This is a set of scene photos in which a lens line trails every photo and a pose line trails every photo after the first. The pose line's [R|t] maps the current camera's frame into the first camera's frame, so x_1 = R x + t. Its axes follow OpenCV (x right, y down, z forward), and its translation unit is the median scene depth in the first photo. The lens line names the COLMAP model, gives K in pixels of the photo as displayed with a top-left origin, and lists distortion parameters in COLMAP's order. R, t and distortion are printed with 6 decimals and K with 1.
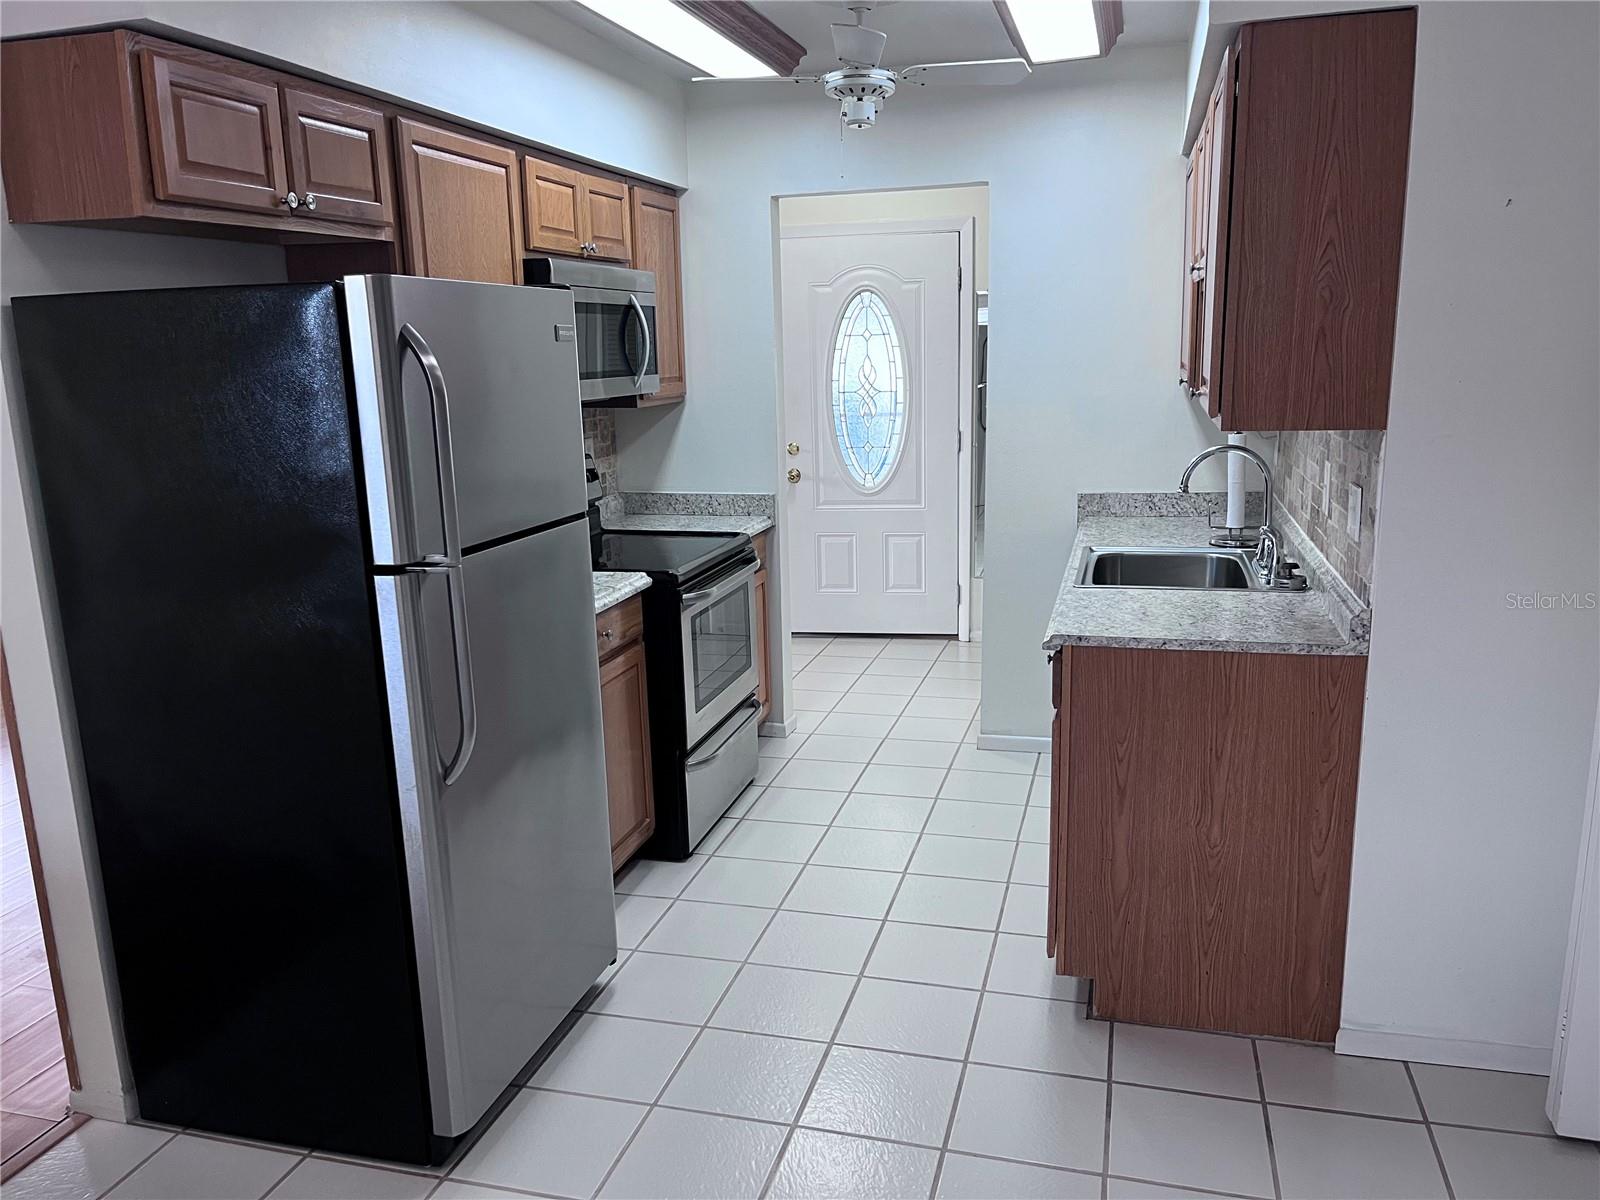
lens RADIAL K [[1213.6, 0, 795.9], [0, 1213.6, 618.2], [0, 0, 1]] dist [0.096191, -0.086052]
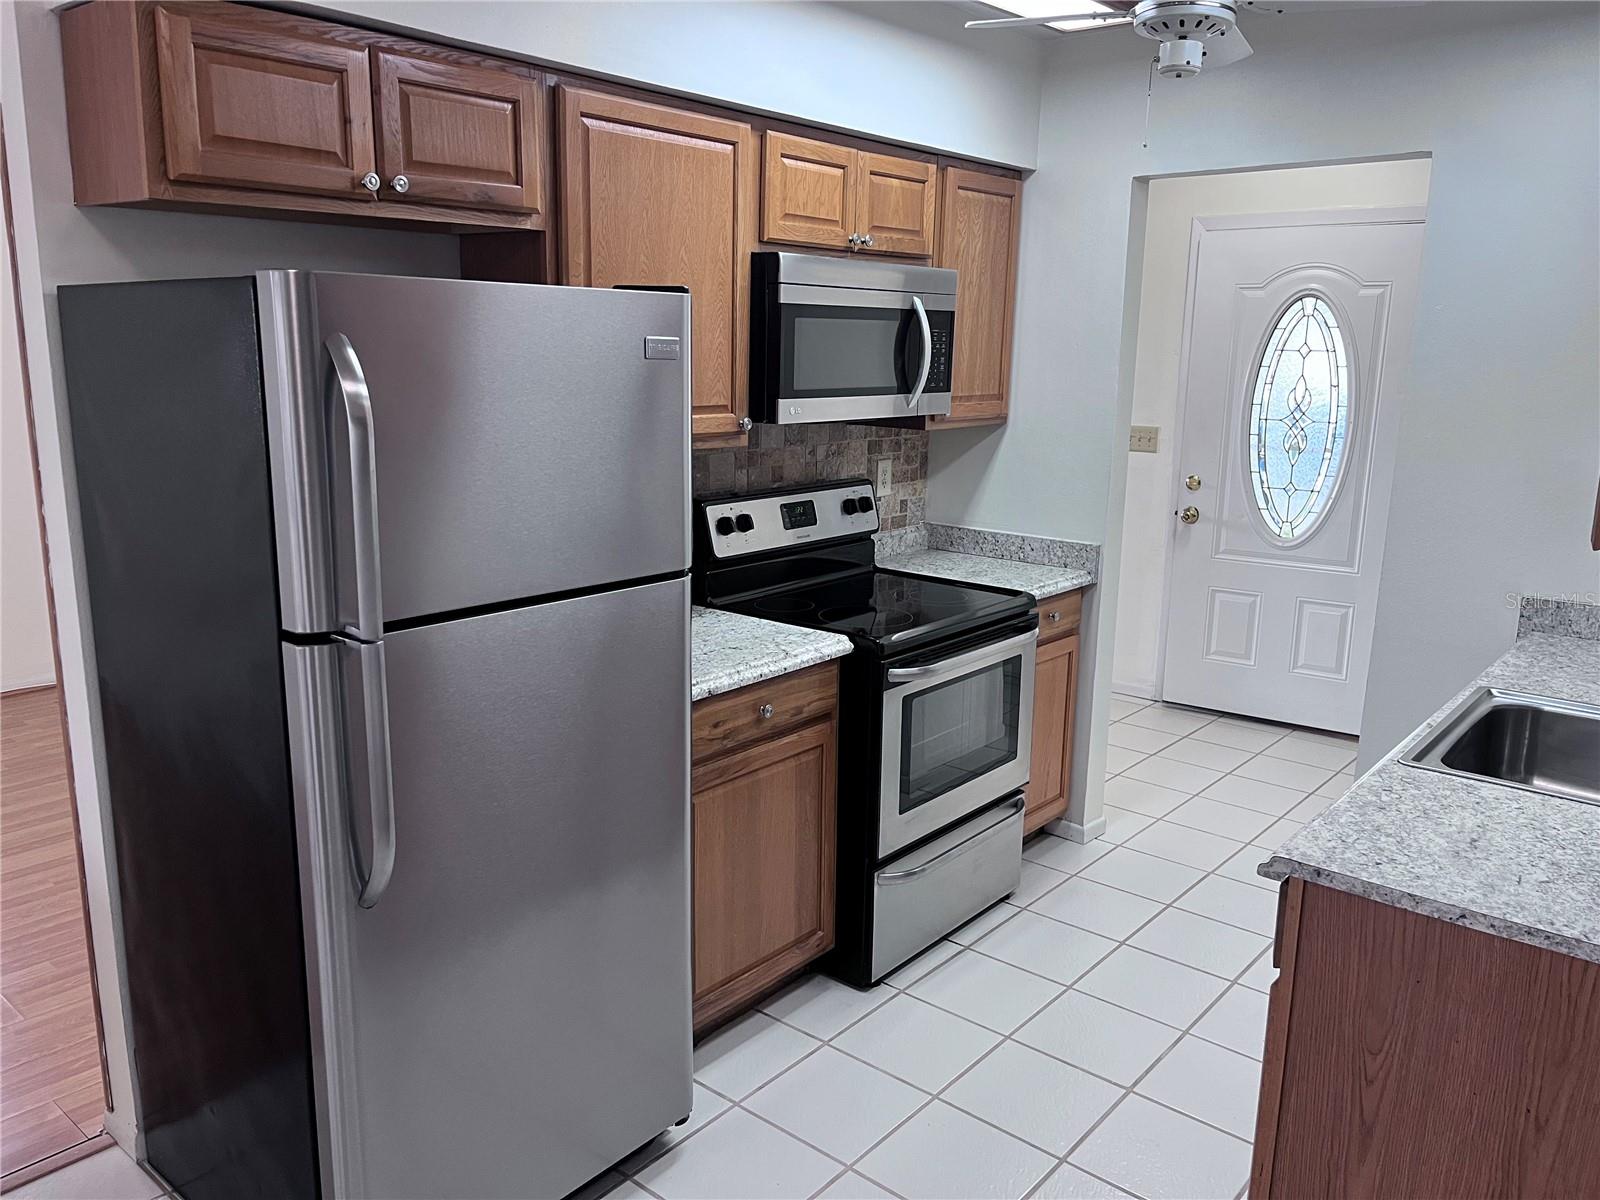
lens RADIAL K [[1207.8, 0, 795.2], [0, 1207.8, 609.7], [0, 0, 1]] dist [0.068861, -0.090820]
pose [[0.907105, 0.131498, -0.399836, 0.165434], [-0.131569, 0.990928, 0.027406, -0.072439], [0.399813, 0.027746, 0.916177, 0.241430]]
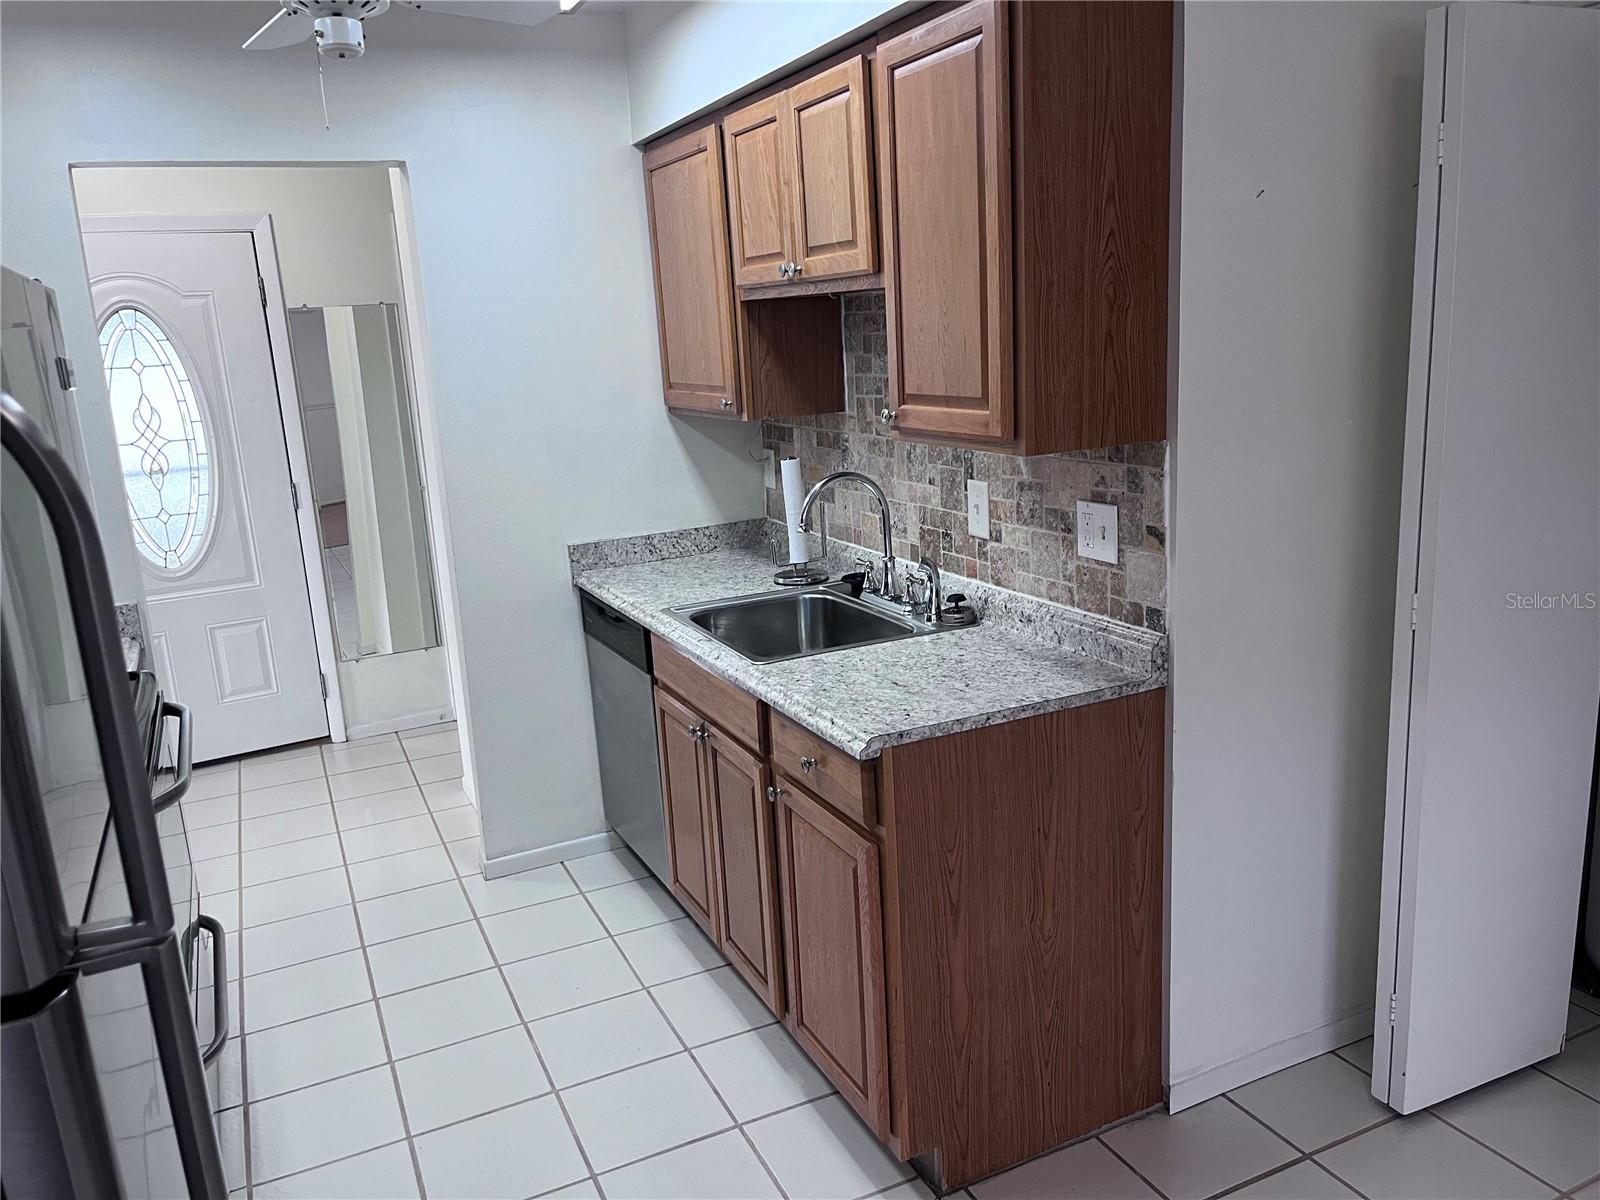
lens RADIAL K [[1207.8, 0, 795.2], [0, 1207.8, 609.7], [0, 0, 1]] dist [0.068861, -0.090820]
pose [[0.762432, -0.163794, 0.625995, -0.212351], [0.179961, 0.982939, 0.038006, -0.076492], [-0.621540, 0.083678, 0.778901, 0.326152]]
